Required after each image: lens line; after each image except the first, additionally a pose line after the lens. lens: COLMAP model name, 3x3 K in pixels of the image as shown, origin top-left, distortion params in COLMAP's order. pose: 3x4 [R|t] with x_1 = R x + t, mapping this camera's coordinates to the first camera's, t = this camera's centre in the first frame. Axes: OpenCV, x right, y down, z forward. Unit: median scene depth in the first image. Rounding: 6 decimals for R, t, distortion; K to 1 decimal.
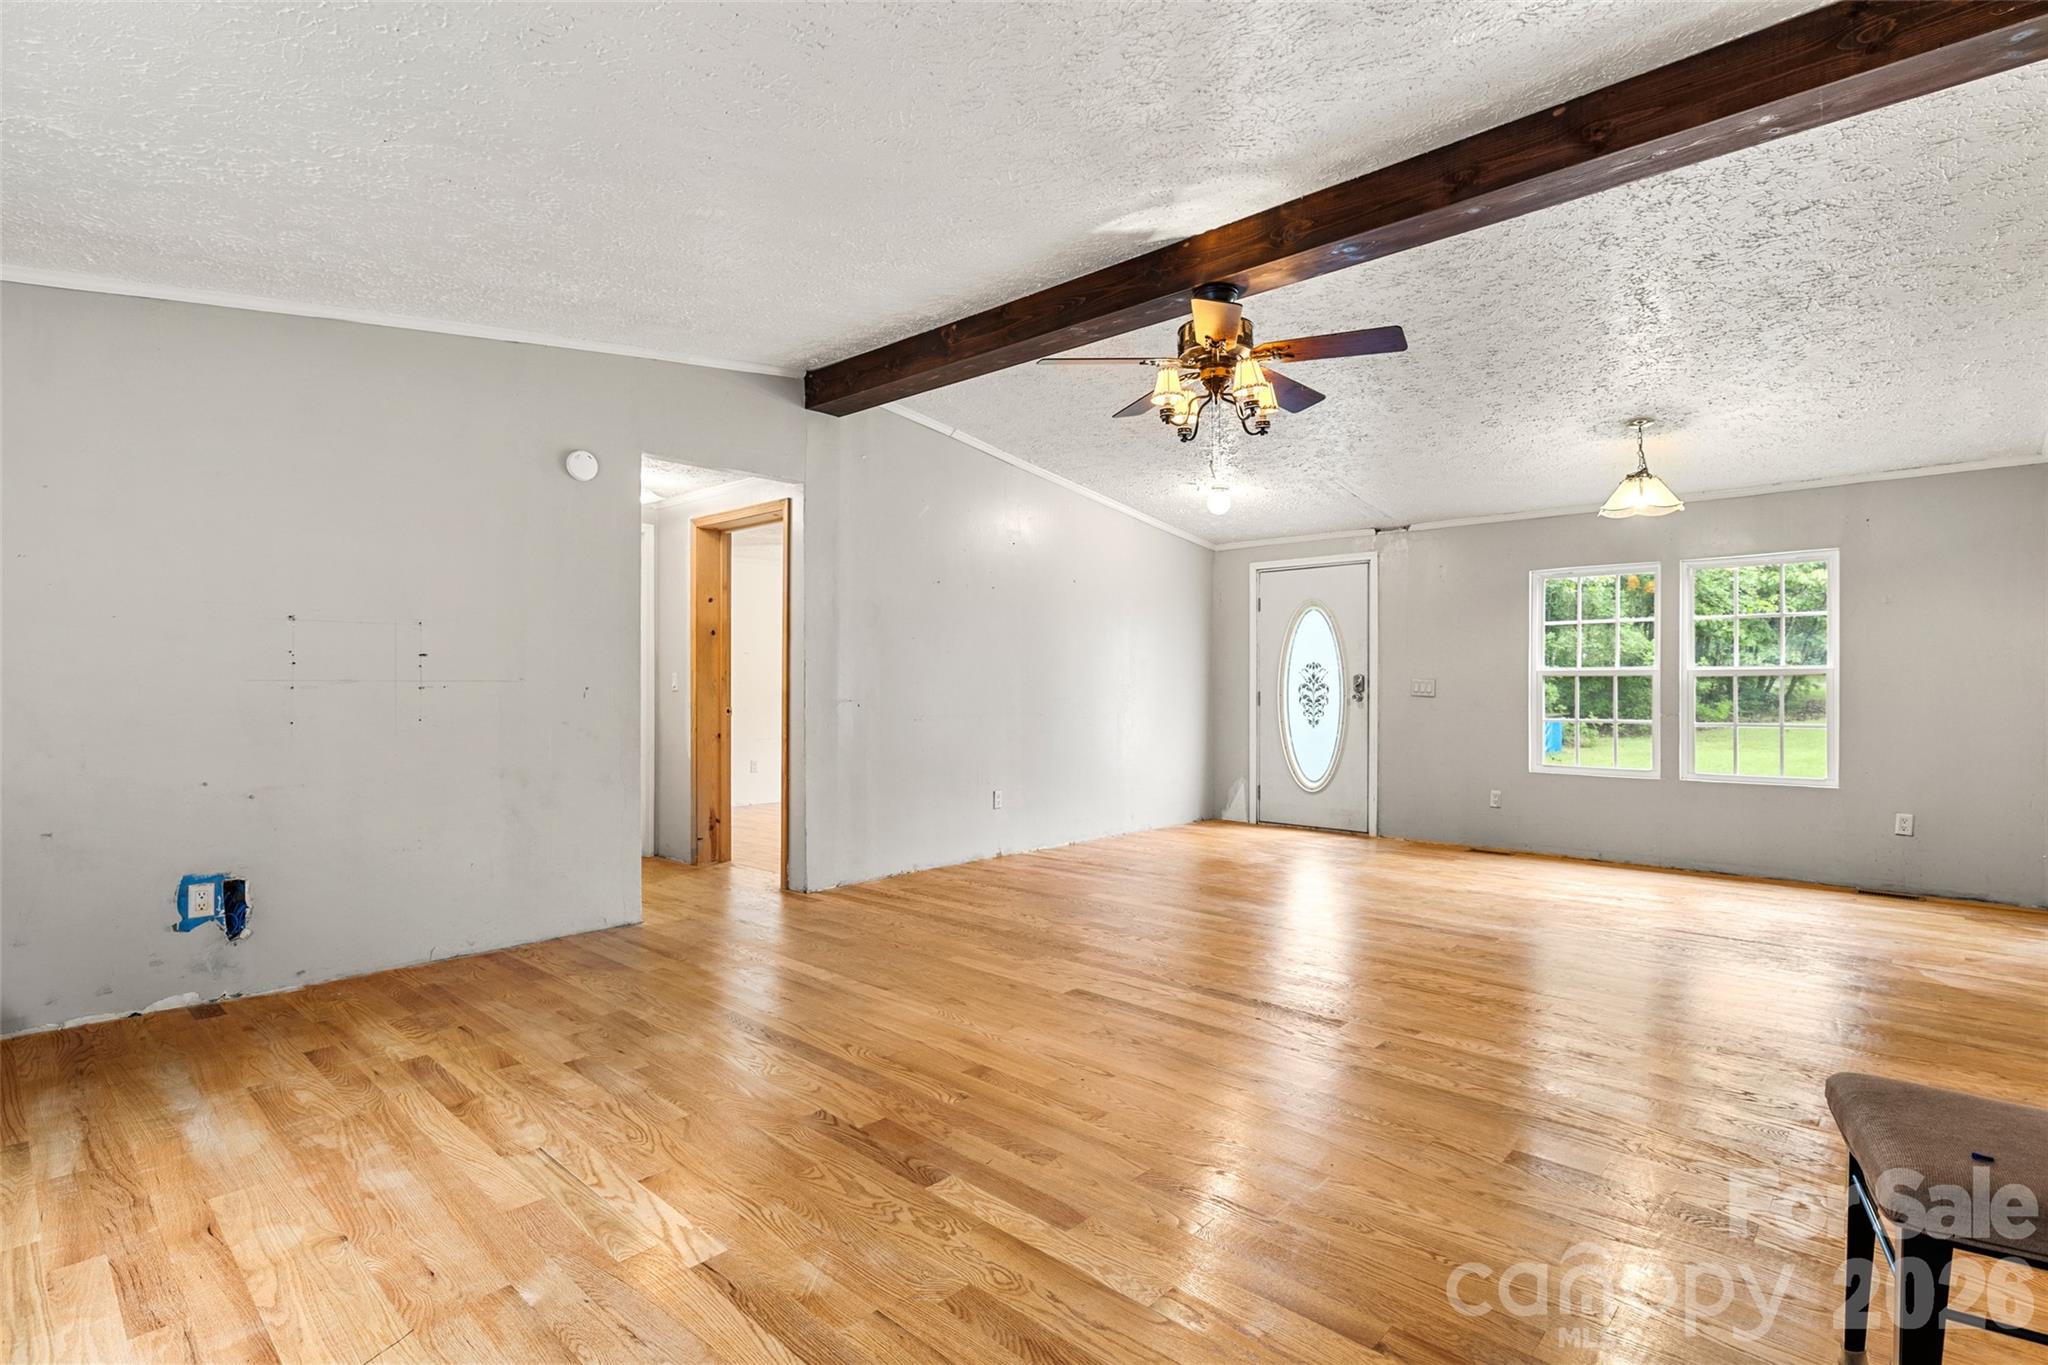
lens RADIAL K [[978.2, 0, 1012.8], [0, 978.2, 689.2], [0, 0, 1]] dist [-0.000137, -0.000065]
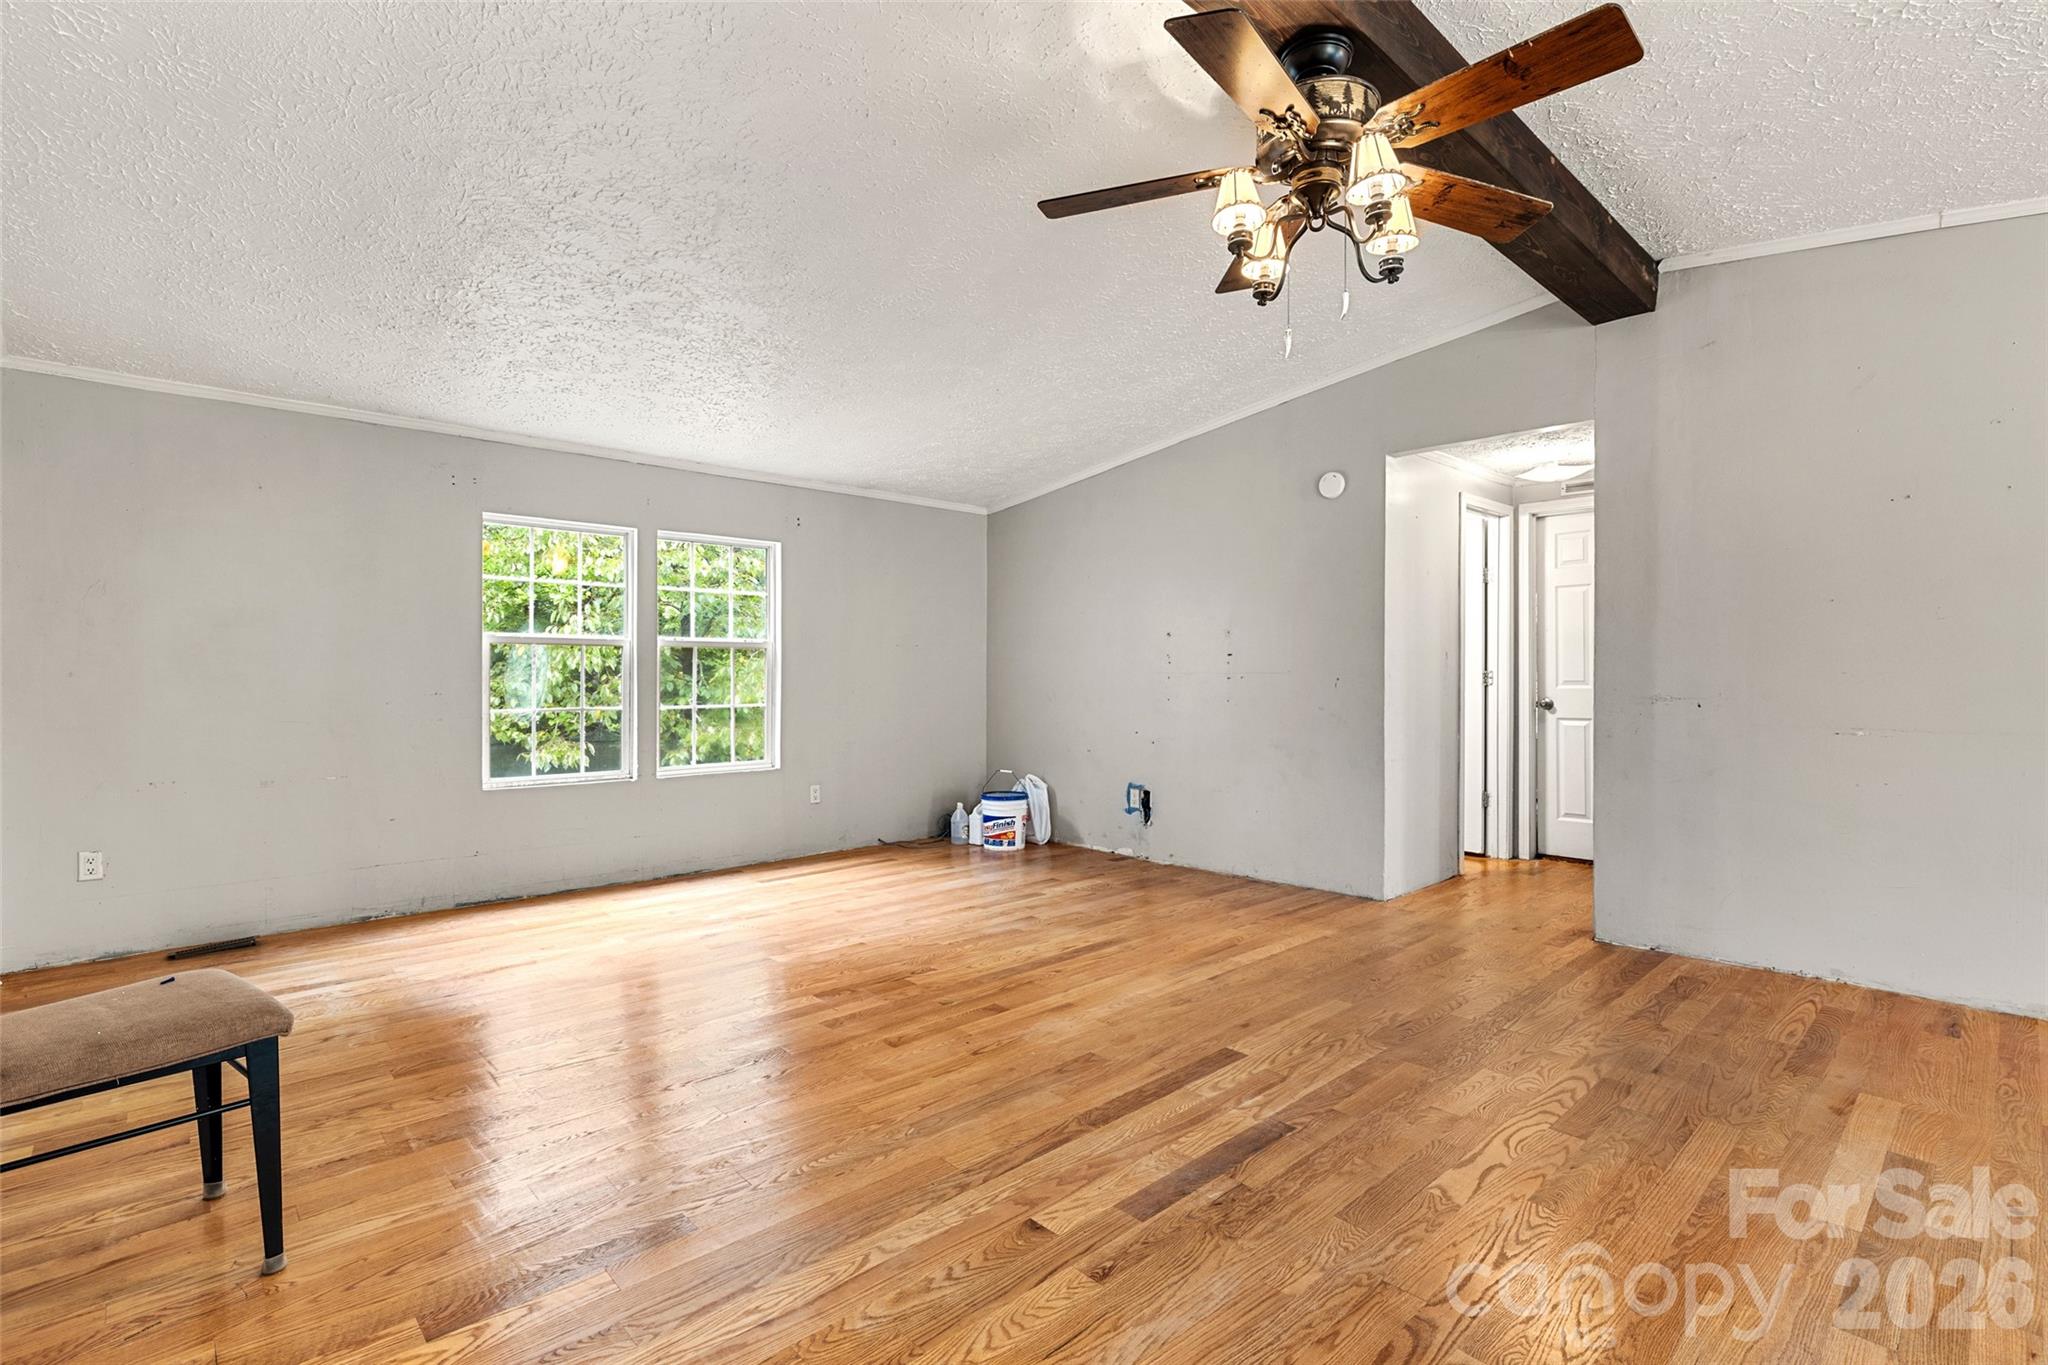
lens RADIAL K [[952.3, 0, 1023.7], [0, 952.3, 677.9], [0, 0, 1]] dist [-0.002400, -0.000268]
pose [[-0.067988, 0.000380, -0.997686, 0.911939], [-0.004836, 0.999988, 0.000710, -0.001597], [0.997674, 0.004874, -0.067986, 0.930390]]
